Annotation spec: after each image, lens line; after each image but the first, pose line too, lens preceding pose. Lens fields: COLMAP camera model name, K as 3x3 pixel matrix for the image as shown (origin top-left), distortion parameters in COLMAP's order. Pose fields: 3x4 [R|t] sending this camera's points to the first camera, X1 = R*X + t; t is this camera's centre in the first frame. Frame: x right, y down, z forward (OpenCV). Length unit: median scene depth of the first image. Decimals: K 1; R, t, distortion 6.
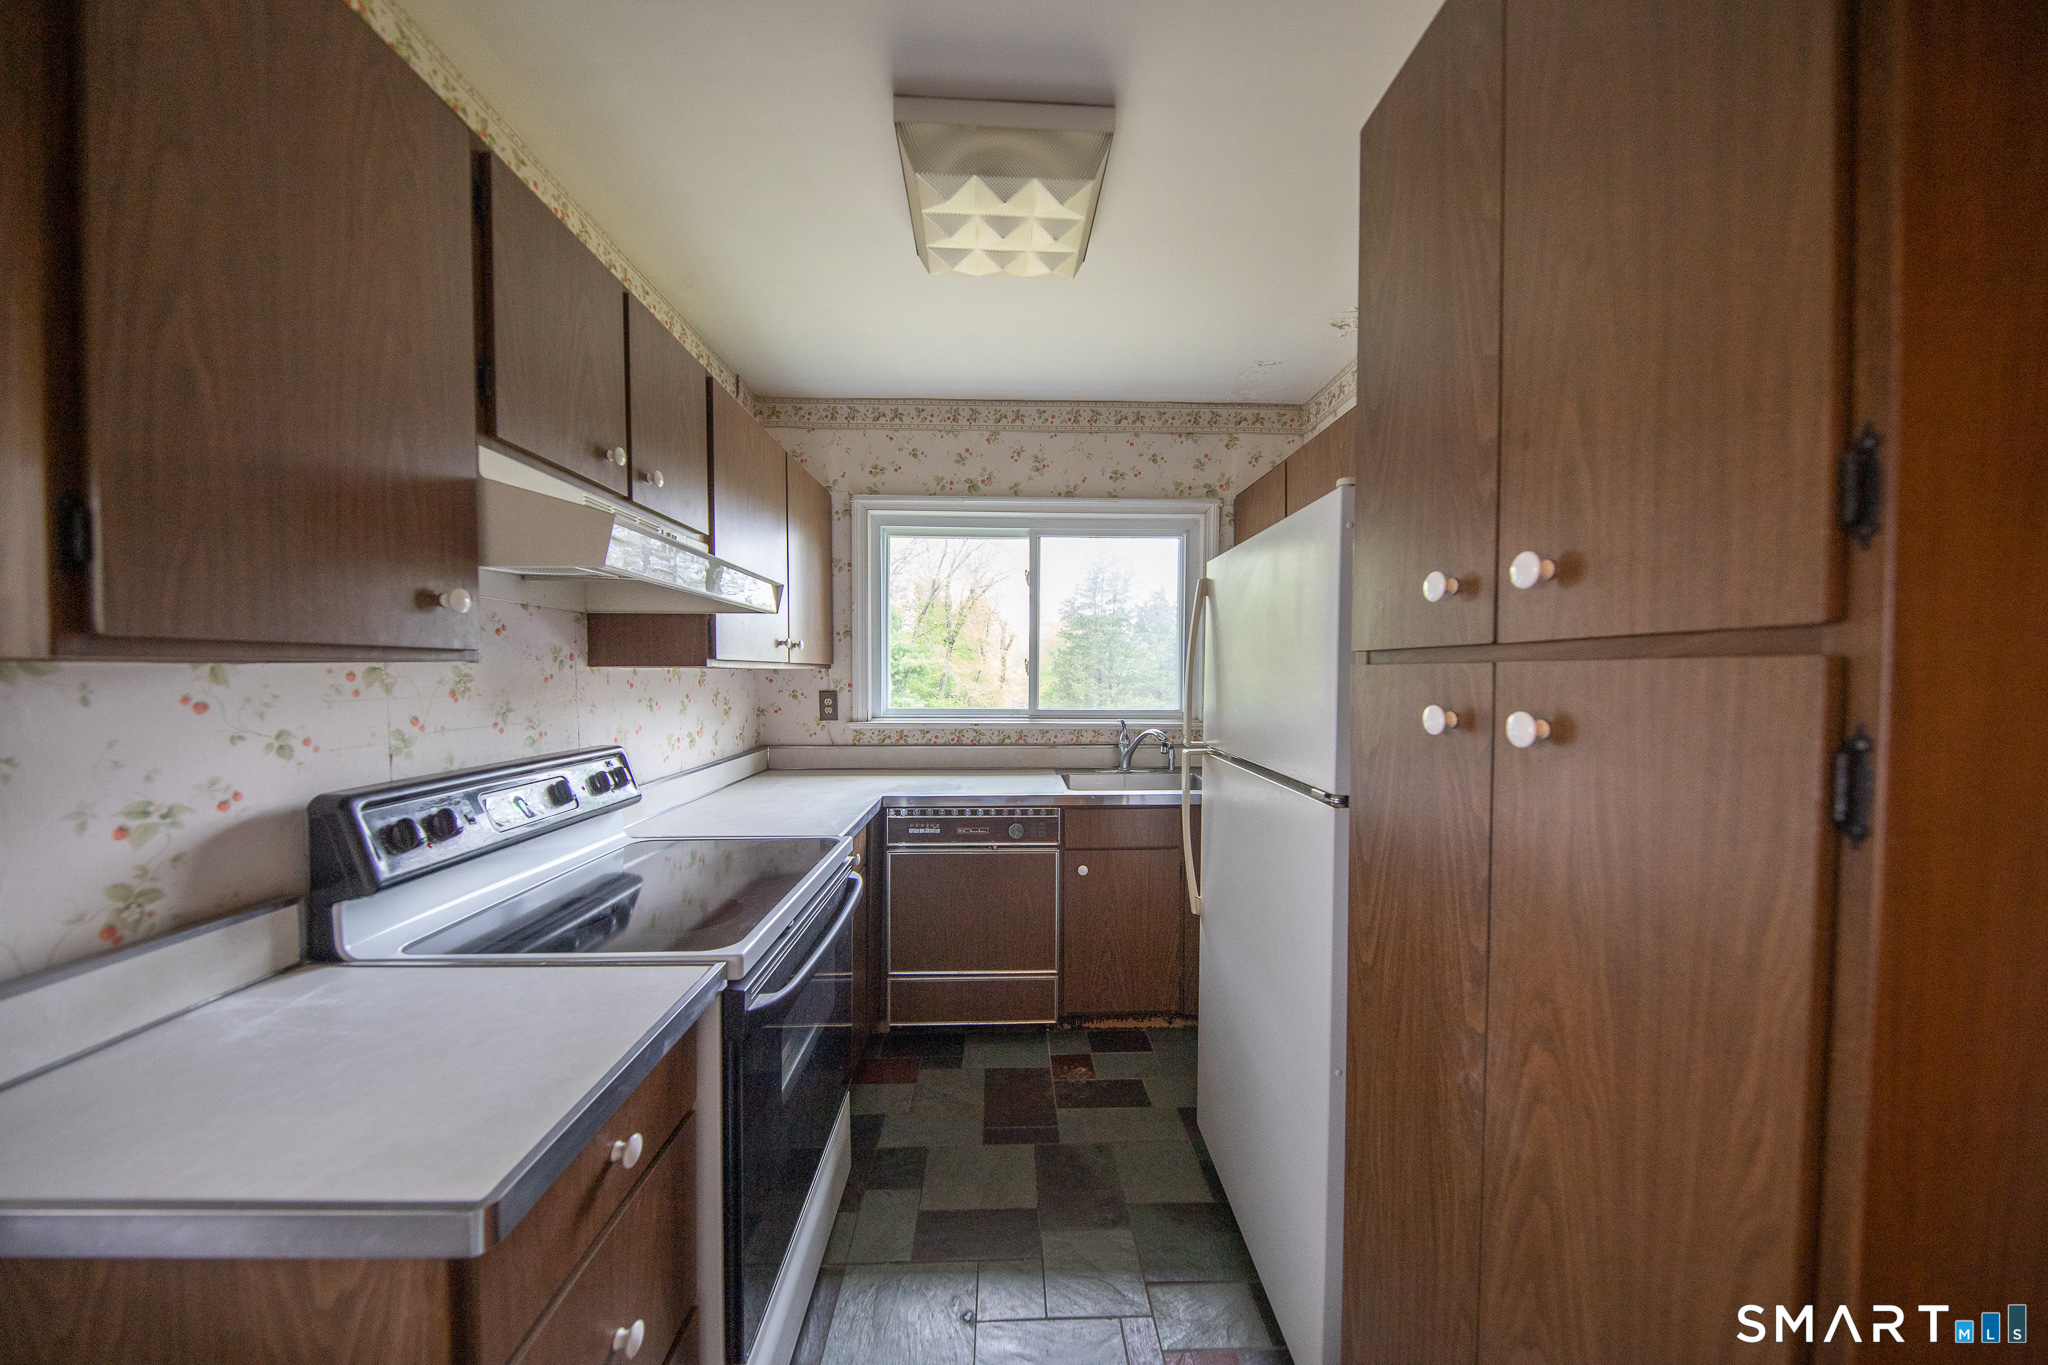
lens RADIAL K [[673.7, 0, 1025.9], [0, 673.7, 689.2], [0, 0, 1]] dist [0.009226, -0.007213]
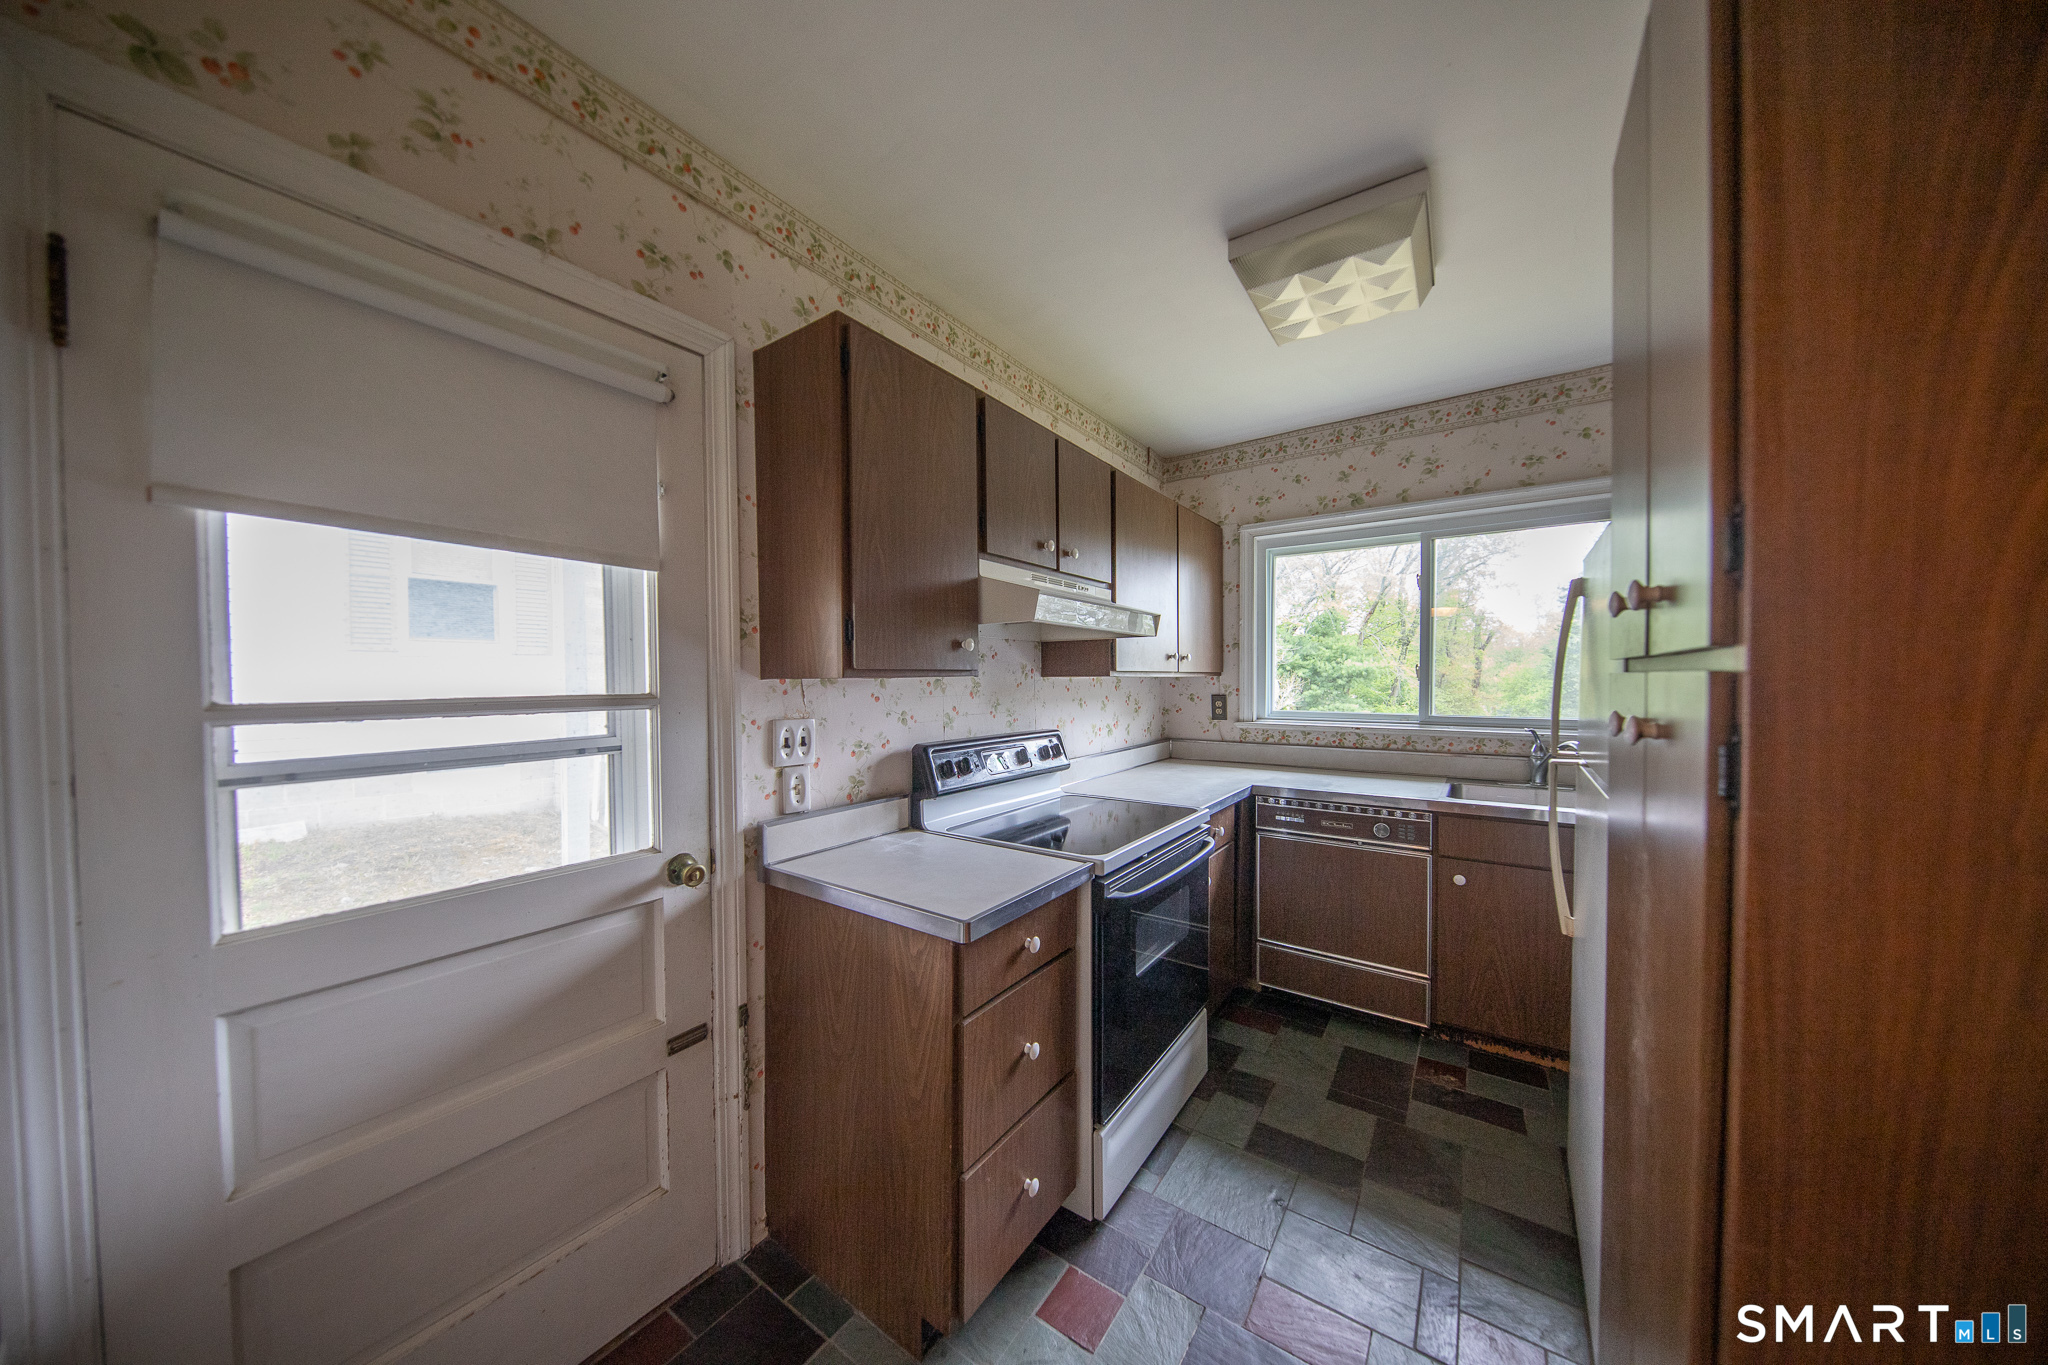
lens RADIAL K [[657.2, 0, 1024.0], [0, 657.2, 682.5], [0, 0, 1]] dist [-0.000051, -0.000013]
pose [[0.797439, -0.002412, -0.603395, 0.179971], [-0.007840, 0.999866, -0.014359, 0.000391], [0.603348, 0.016181, 0.797314, -0.171021]]
